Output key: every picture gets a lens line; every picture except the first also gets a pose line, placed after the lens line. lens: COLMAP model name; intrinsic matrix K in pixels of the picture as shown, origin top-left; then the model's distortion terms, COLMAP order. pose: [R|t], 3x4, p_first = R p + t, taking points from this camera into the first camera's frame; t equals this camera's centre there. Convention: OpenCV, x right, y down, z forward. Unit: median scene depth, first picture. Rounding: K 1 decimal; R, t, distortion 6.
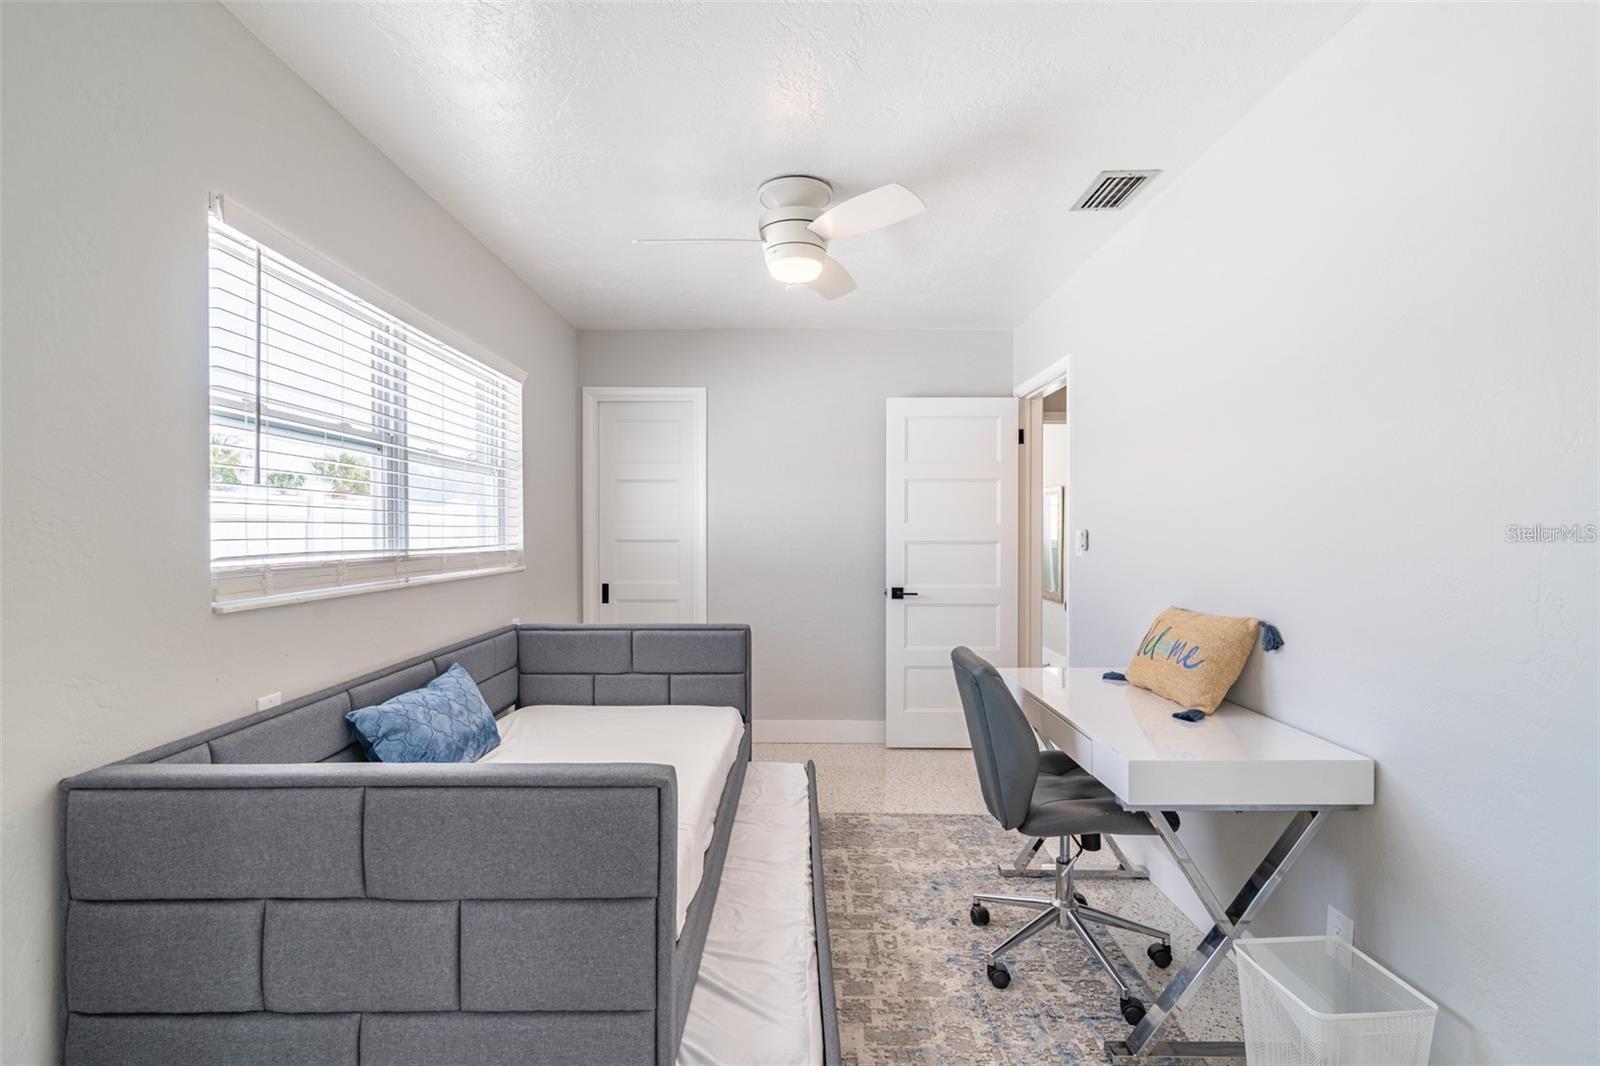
lens RADIAL K [[740.0, 0, 802.8], [0, 740.0, 531.5], [0, 0, 1]] dist [-0.001298, 0.000080]
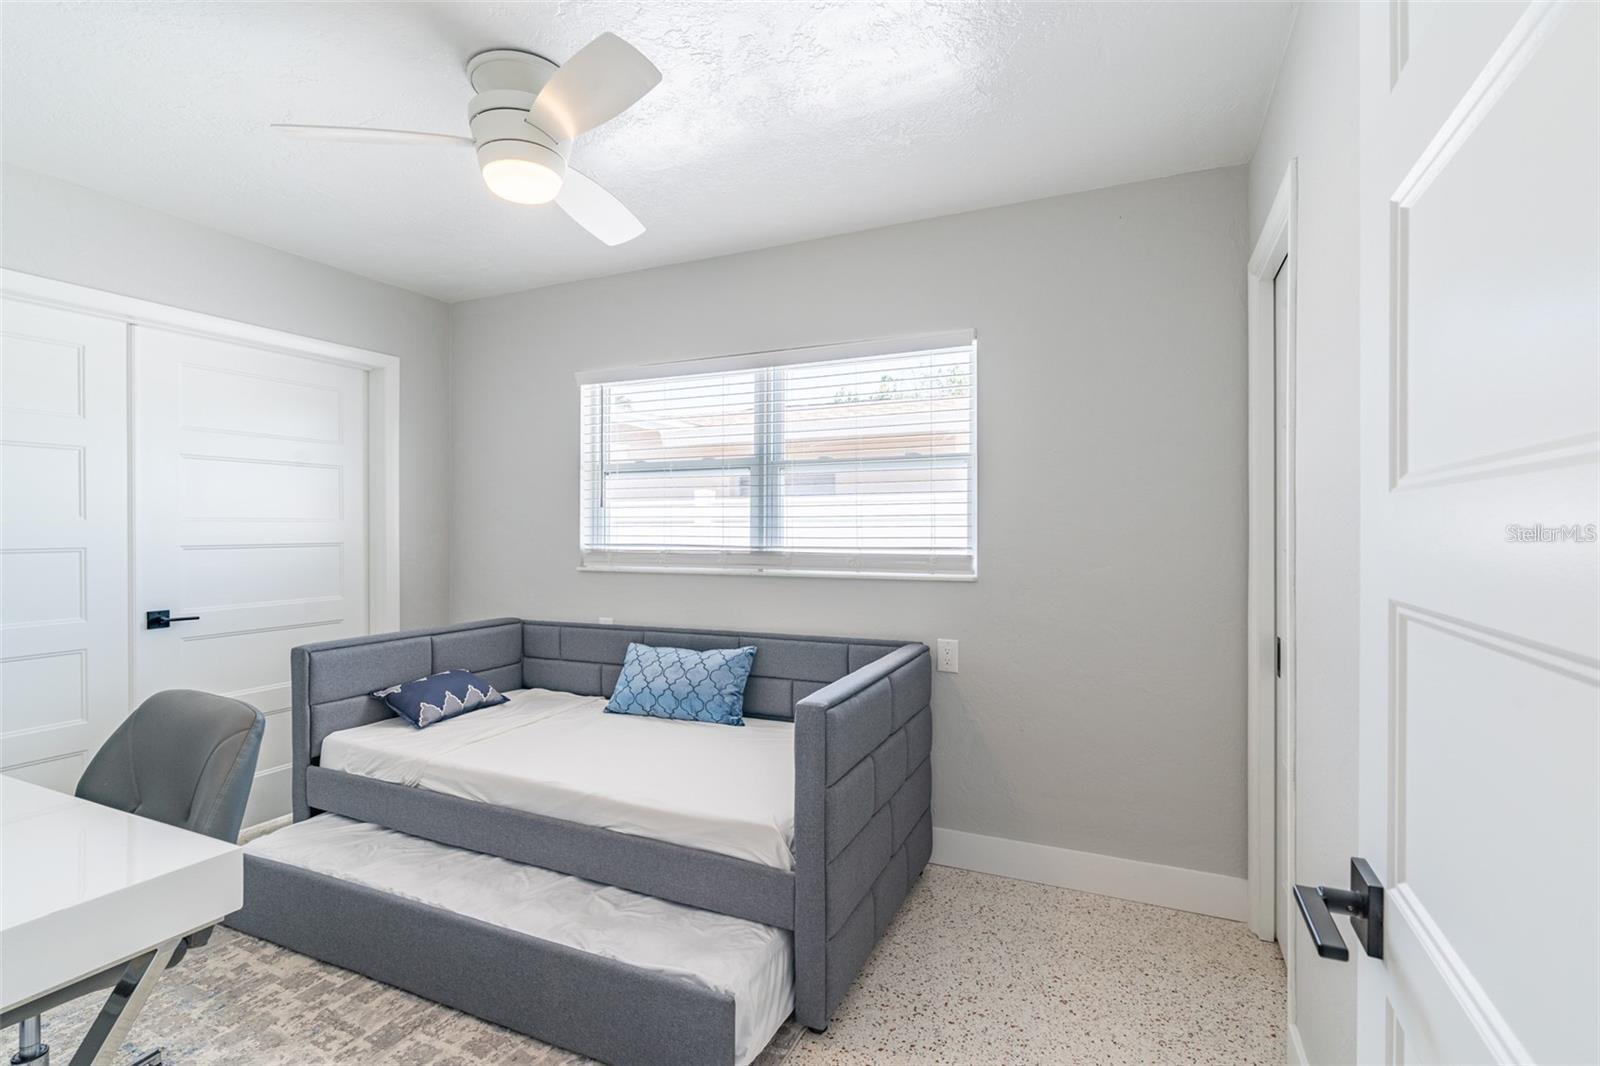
lens RADIAL K [[740.0, 0, 805.3], [0, 740.0, 538.8], [0, 0, 1]] dist [-0.001298, 0.000080]
pose [[-0.421634, 0.006571, -0.906742, 0.606532], [-0.000576, 0.999972, 0.007515, 0.002330], [0.906766, 0.003691, -0.421618, 1.757977]]
